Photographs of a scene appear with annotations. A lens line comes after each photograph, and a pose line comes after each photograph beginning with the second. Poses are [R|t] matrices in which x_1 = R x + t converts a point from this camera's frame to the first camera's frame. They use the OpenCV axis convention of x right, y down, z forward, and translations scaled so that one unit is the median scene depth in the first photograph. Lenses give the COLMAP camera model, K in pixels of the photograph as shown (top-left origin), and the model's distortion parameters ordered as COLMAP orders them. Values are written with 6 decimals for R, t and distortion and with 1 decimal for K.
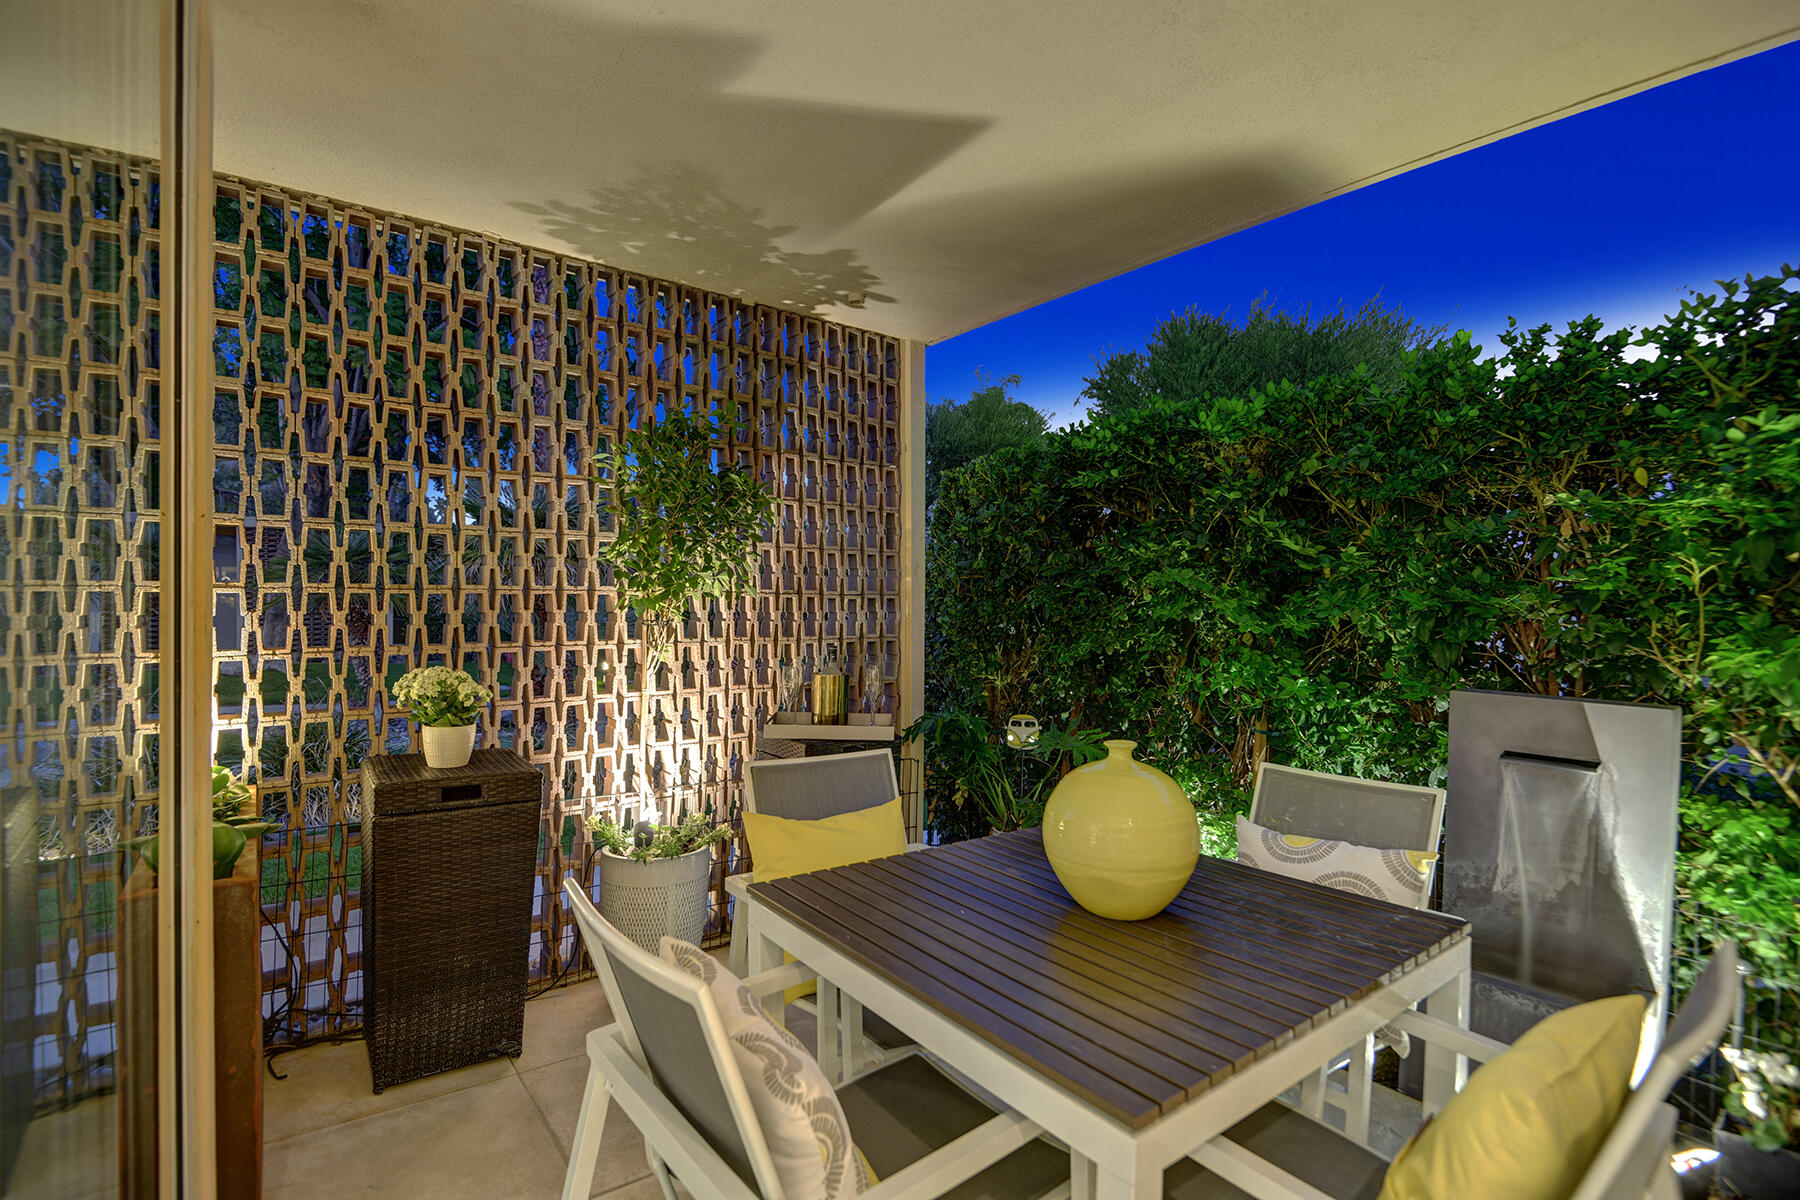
lens RADIAL K [[833.1, 0, 896.8], [0, 833.1, 595.1], [0, 0, 1]] dist [-0.007625, -0.015842]
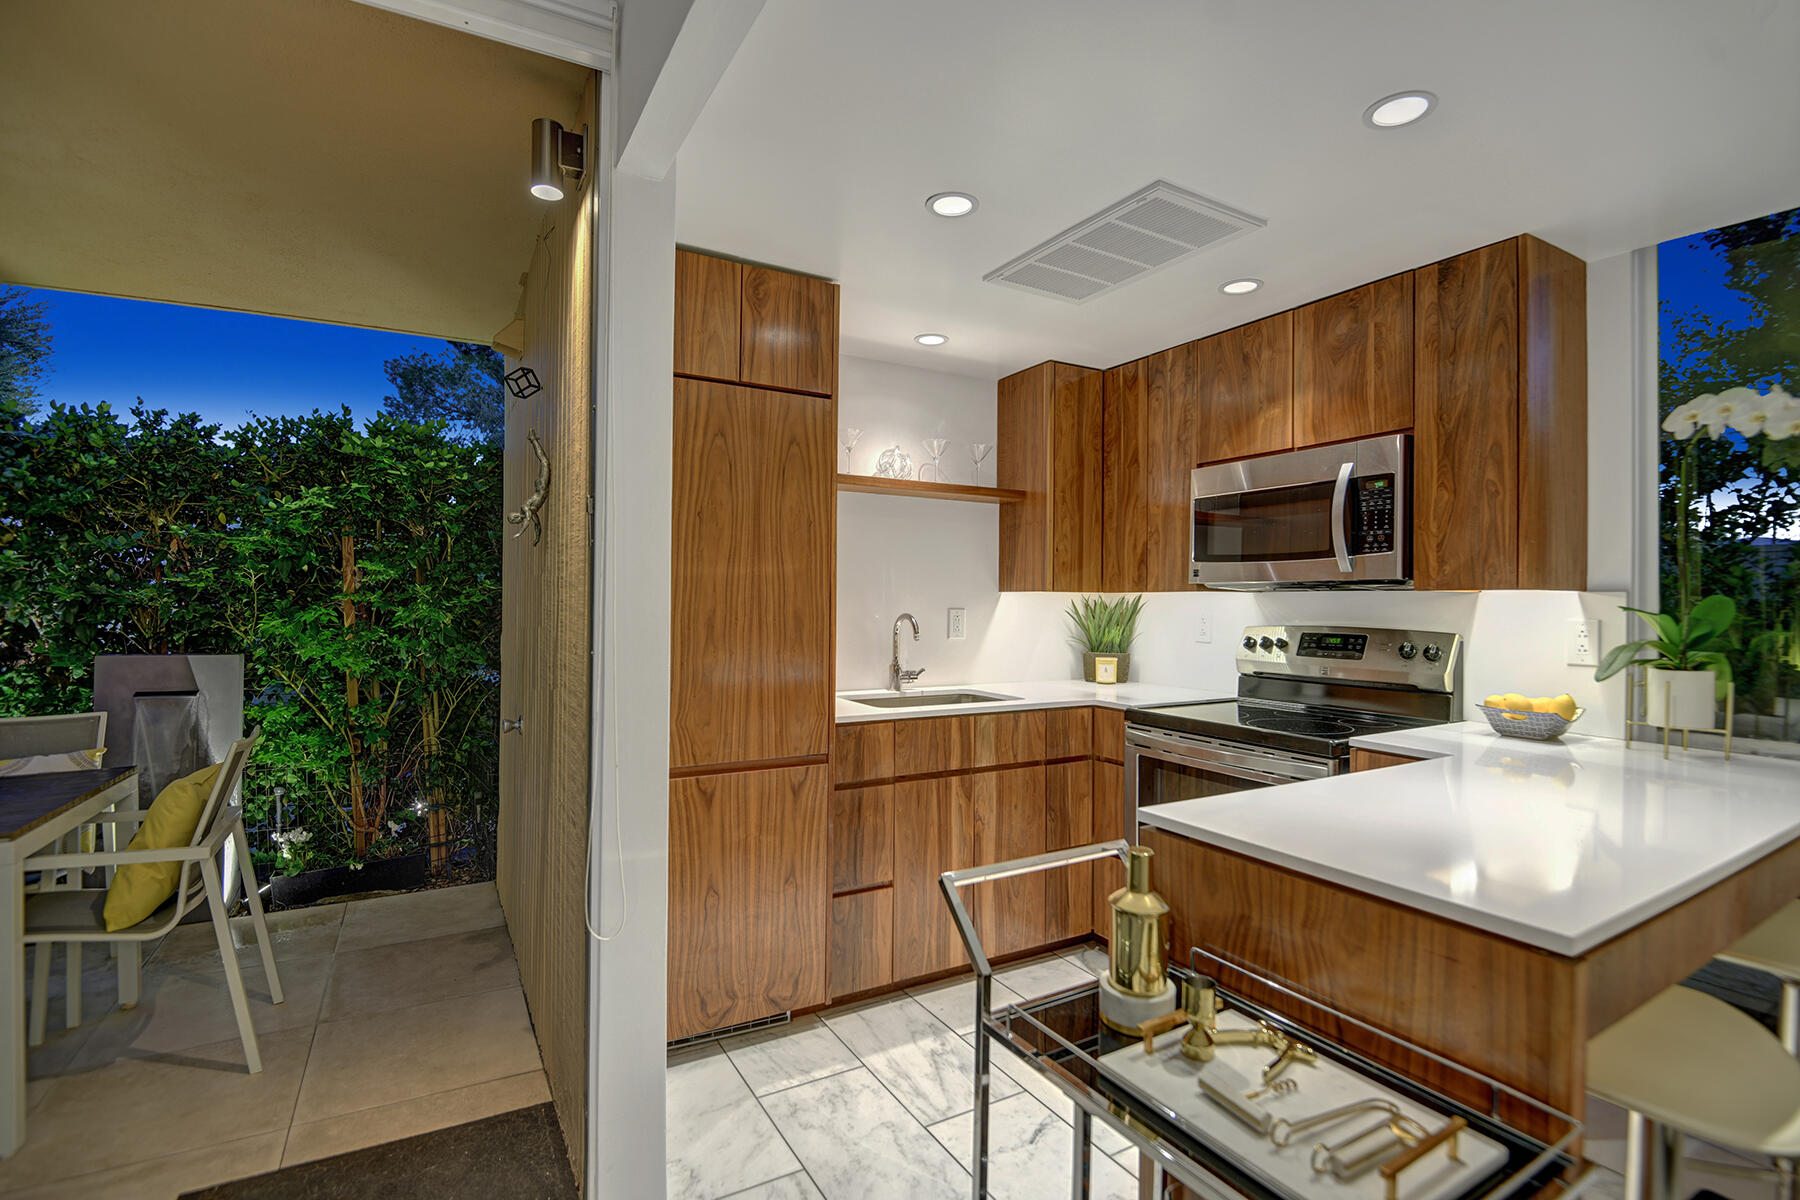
lens RADIAL K [[833.1, 0, 896.8], [0, 833.1, 595.1], [0, 0, 1]] dist [-0.007625, -0.015842]
pose [[0.145149, -0.000578, 0.989410, -0.518369], [-0.005903, 0.999982, 0.001450, 0.000264], [-0.989392, -0.006051, 0.145143, -0.569924]]
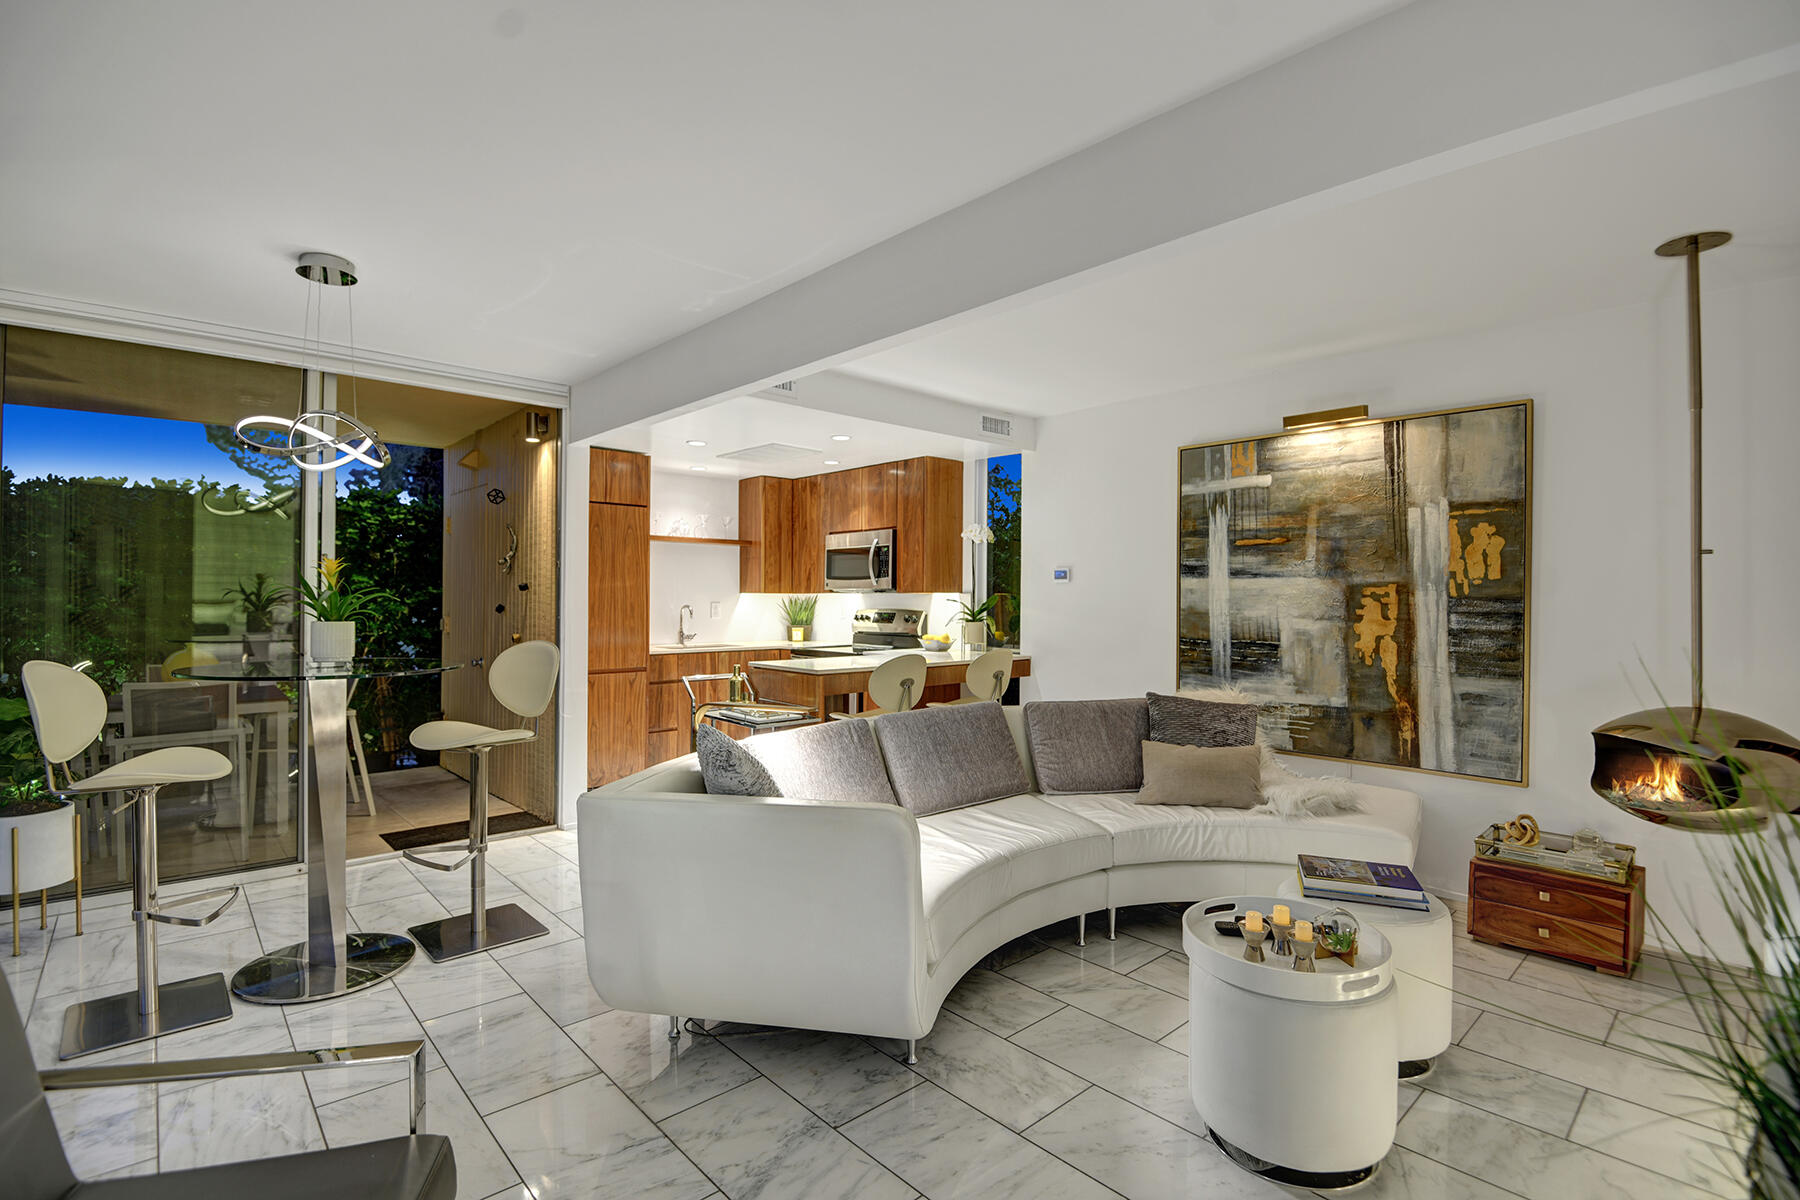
lens RADIAL K [[833.1, 0, 896.8], [0, 833.1, 595.1], [0, 0, 1]] dist [-0.007625, -0.015842]
pose [[-0.073631, -0.004346, 0.997276, -1.859359], [-0.003837, 0.999984, 0.004075, -0.012075], [-0.997278, -0.003526, -0.073647, -0.858705]]
